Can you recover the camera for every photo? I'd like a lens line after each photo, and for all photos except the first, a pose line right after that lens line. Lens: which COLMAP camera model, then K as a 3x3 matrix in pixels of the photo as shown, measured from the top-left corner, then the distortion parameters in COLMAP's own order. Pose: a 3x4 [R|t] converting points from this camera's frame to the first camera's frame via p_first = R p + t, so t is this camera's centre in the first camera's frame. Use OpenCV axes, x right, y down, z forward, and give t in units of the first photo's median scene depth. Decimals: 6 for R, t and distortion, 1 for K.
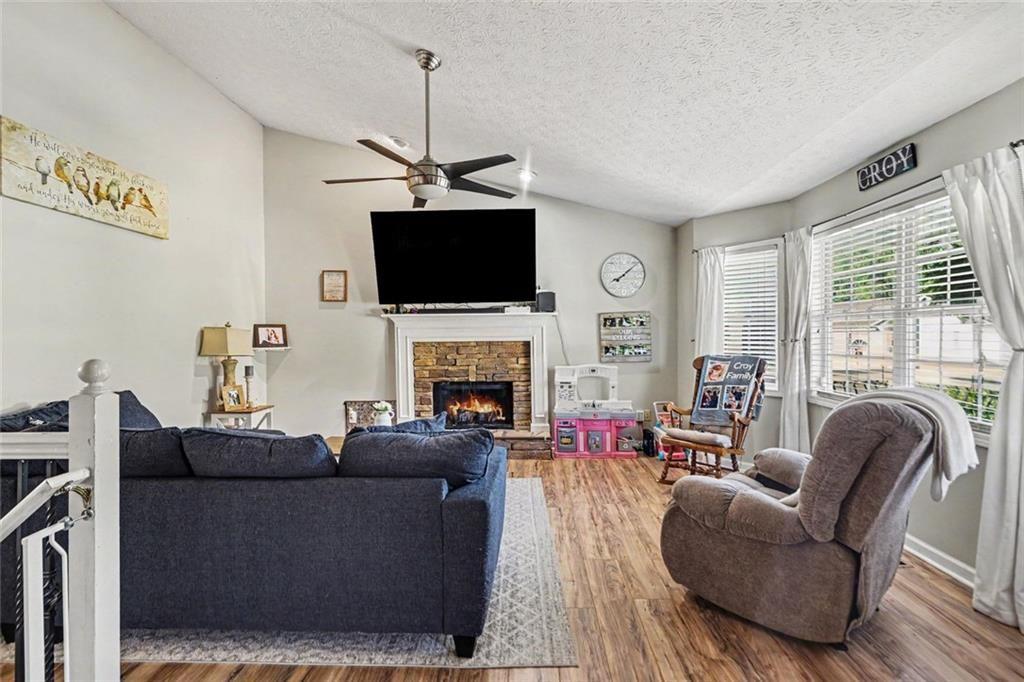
lens RADIAL K [[459.6, 0, 512.5], [0, 459.6, 342.8], [0, 0, 1]] dist [-0.002003, -0.000821]
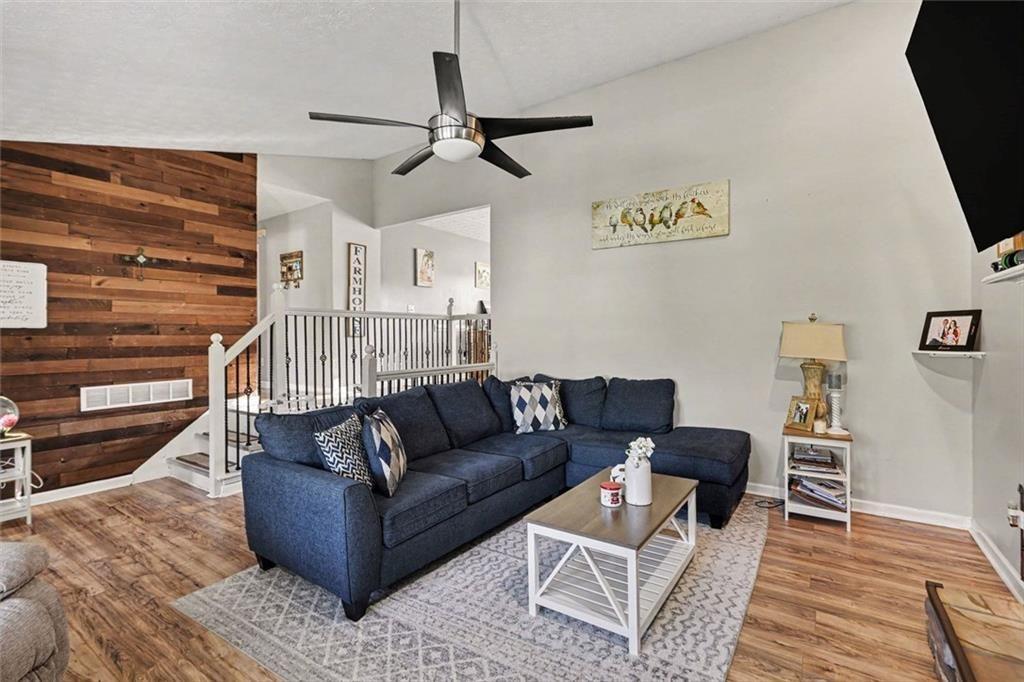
lens RADIAL K [[459.6, 0, 517.1], [0, 459.6, 334.5], [0, 0, 1]] dist [-0.002003, -0.000821]
pose [[-0.518182, 0.006449, -0.855246, 0.379881], [-0.005789, 0.999922, 0.011048, -0.021651], [0.855251, 0.010676, -0.518105, 1.305482]]
